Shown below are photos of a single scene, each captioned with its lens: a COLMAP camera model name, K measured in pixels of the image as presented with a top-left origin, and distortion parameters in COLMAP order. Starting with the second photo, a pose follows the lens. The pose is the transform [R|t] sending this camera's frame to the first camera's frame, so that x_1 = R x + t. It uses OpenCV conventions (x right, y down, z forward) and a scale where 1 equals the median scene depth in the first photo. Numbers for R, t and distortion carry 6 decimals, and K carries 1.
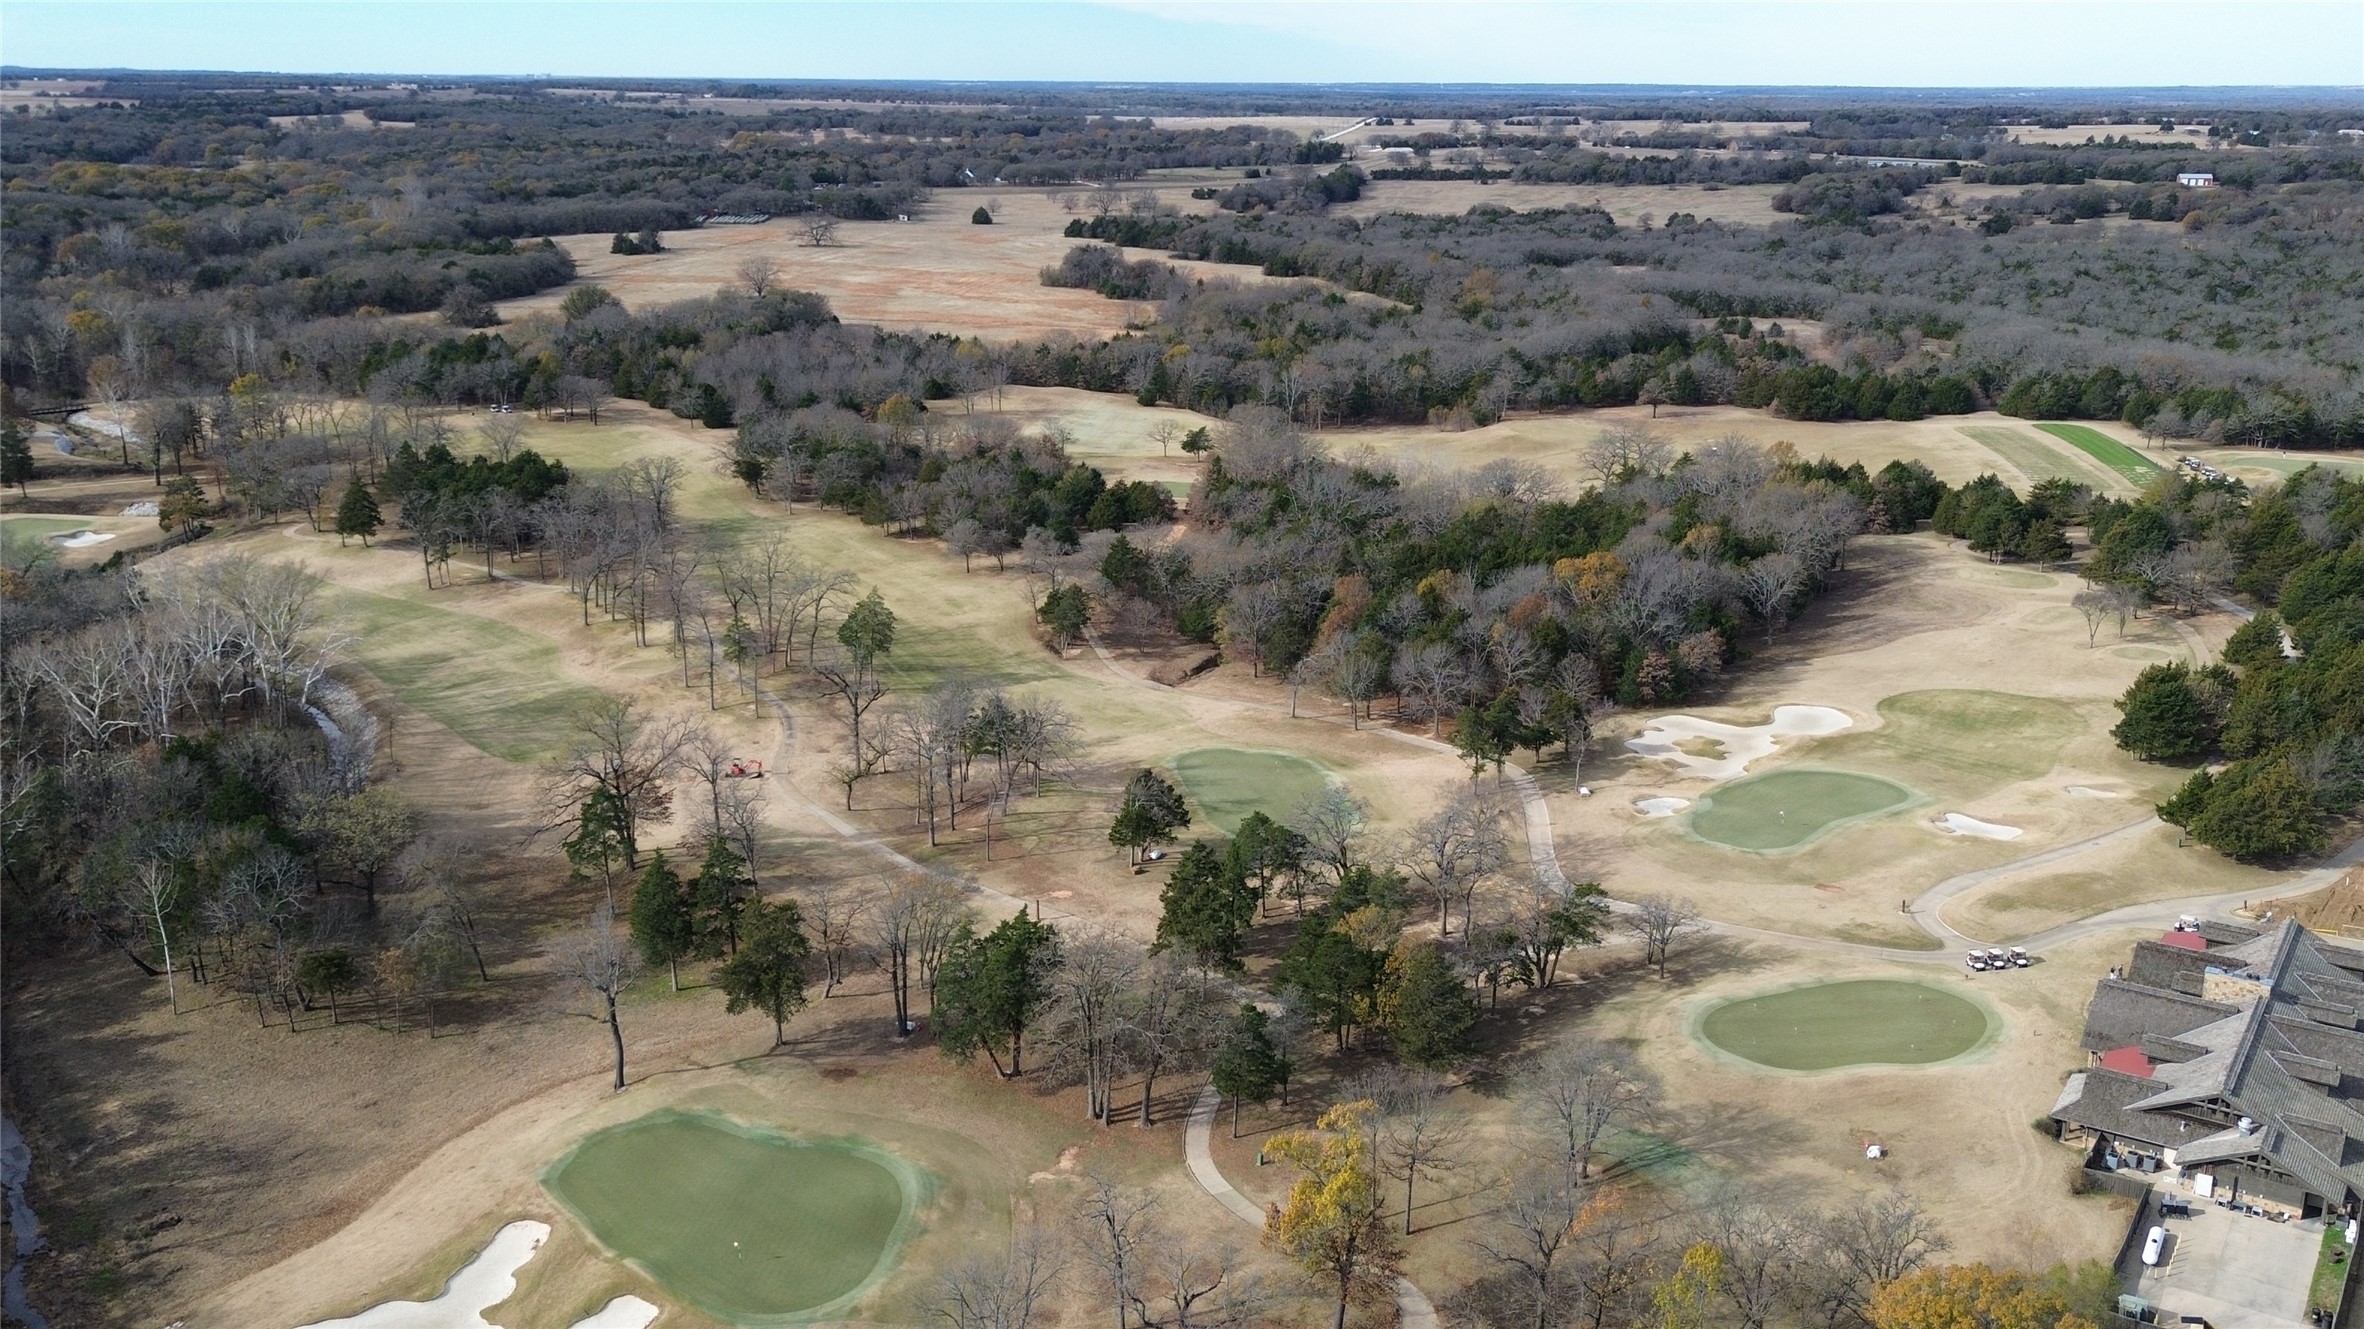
lens RADIAL K [[2136.2, 0, 1169.9], [0, 2136.2, 648.7], [0, 0, 1]] dist [0.052911, -0.038884]
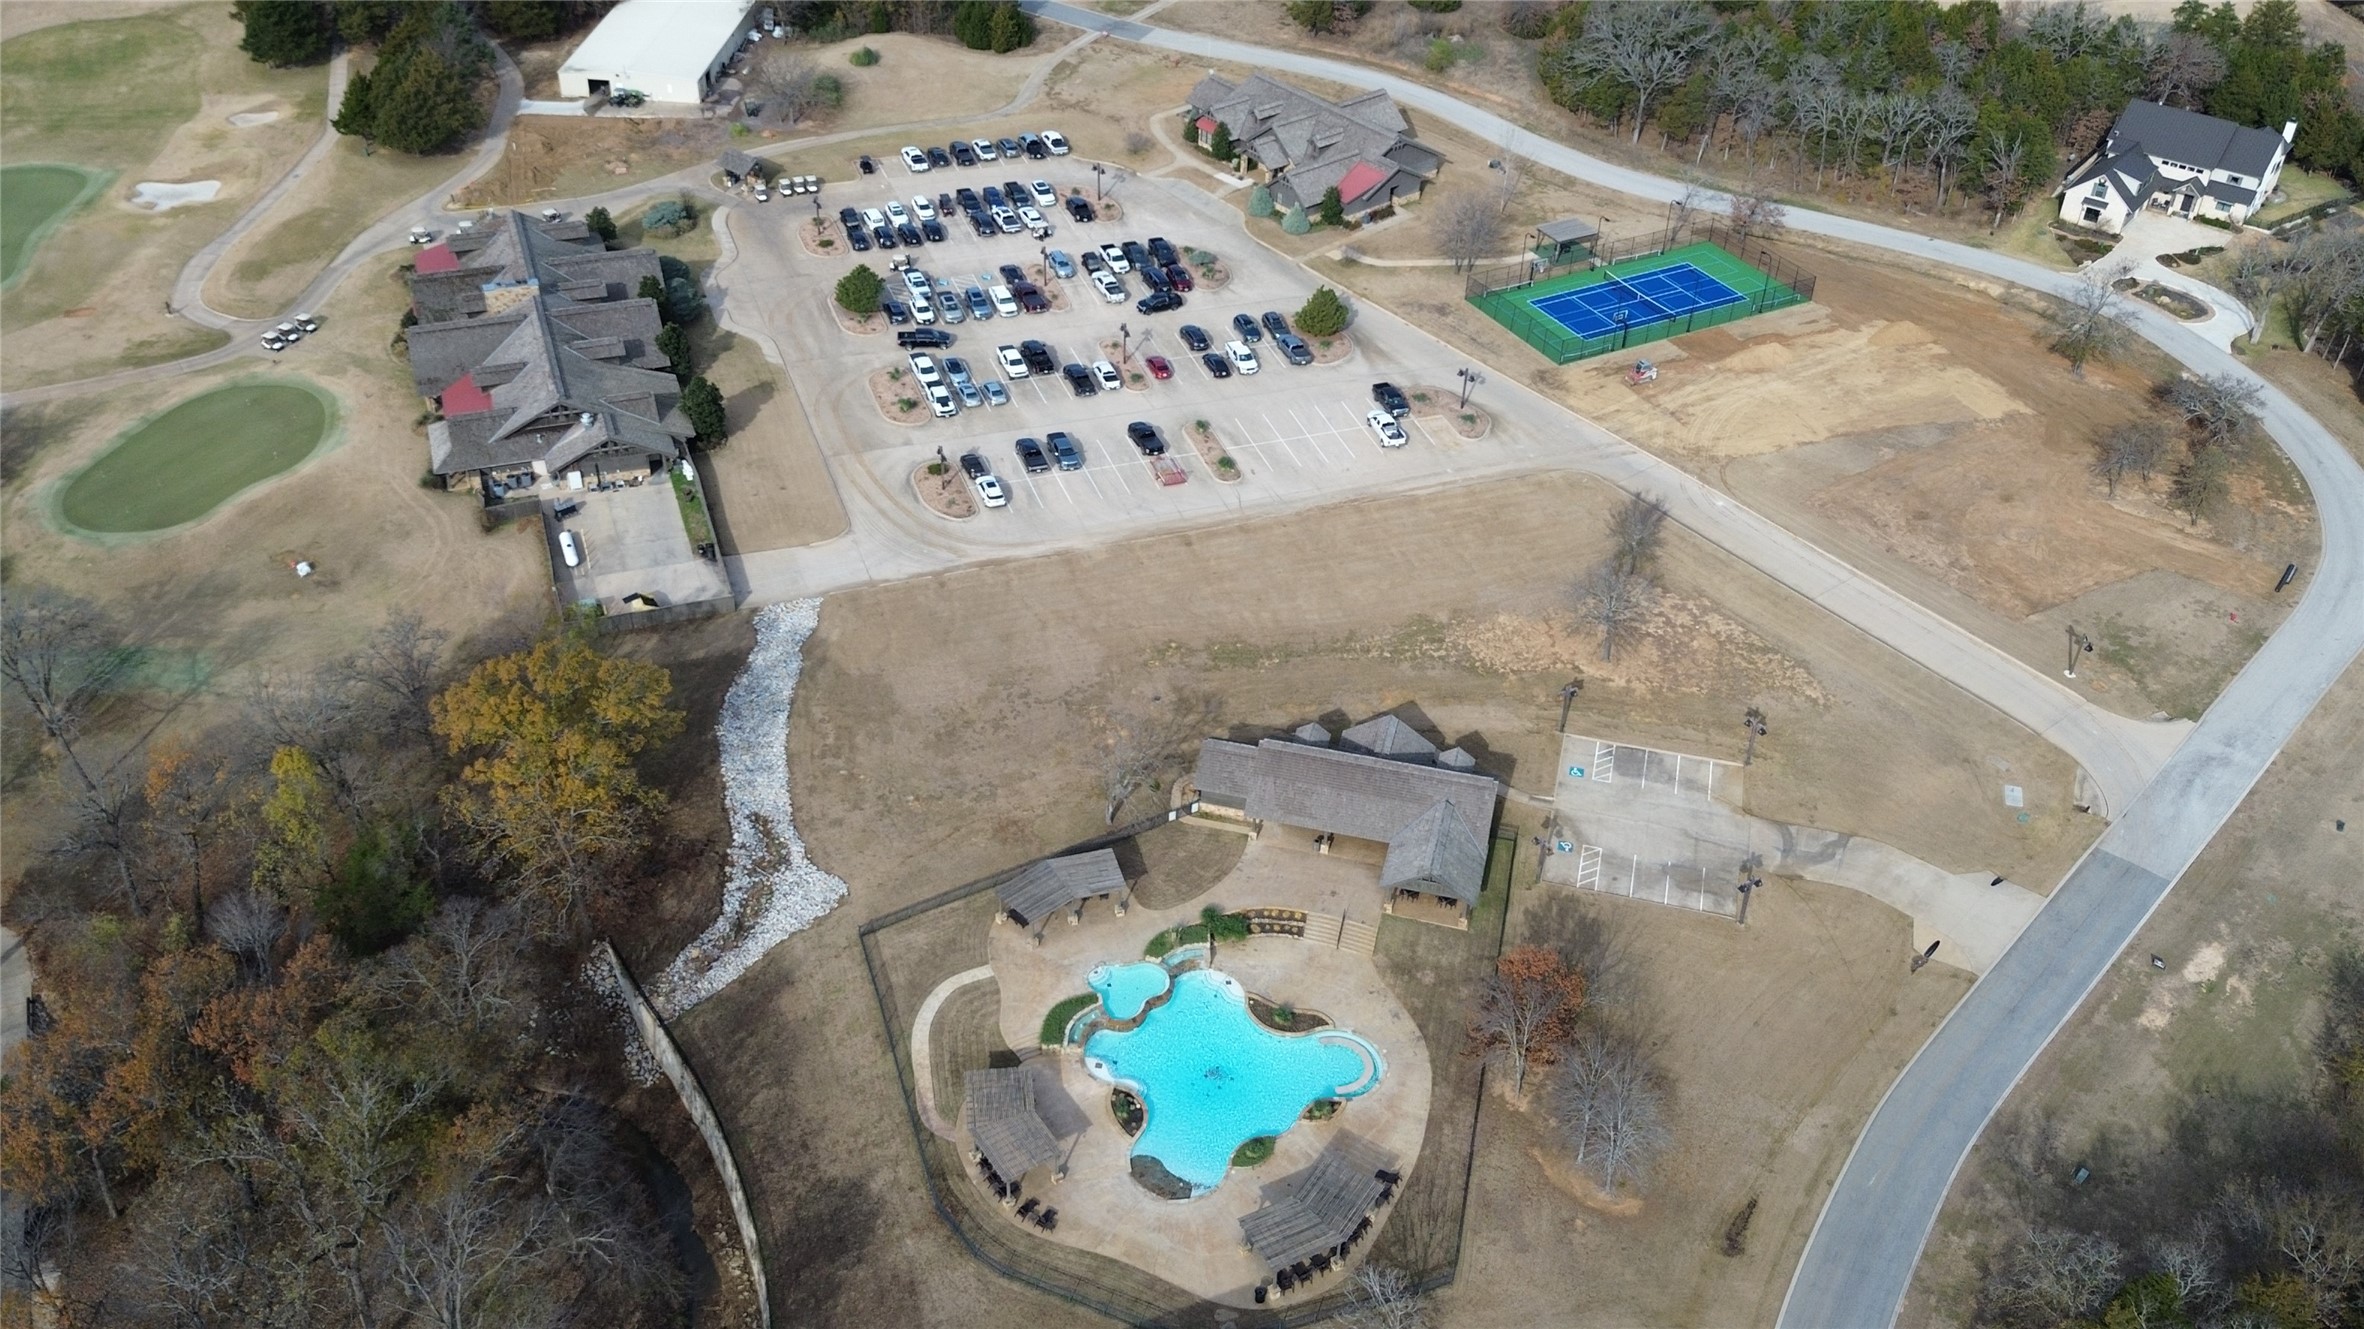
lens RADIAL K [[2136.2, 0, 1183.9], [0, 2136.2, 677.0], [0, 0, 1]] dist [0.052911, -0.038884]
pose [[0.606468, -0.465798, 0.644383, -0.100809], [0.186667, 0.871194, 0.454066, -0.102605], [-0.772885, -0.155091, 0.615301, 0.001131]]
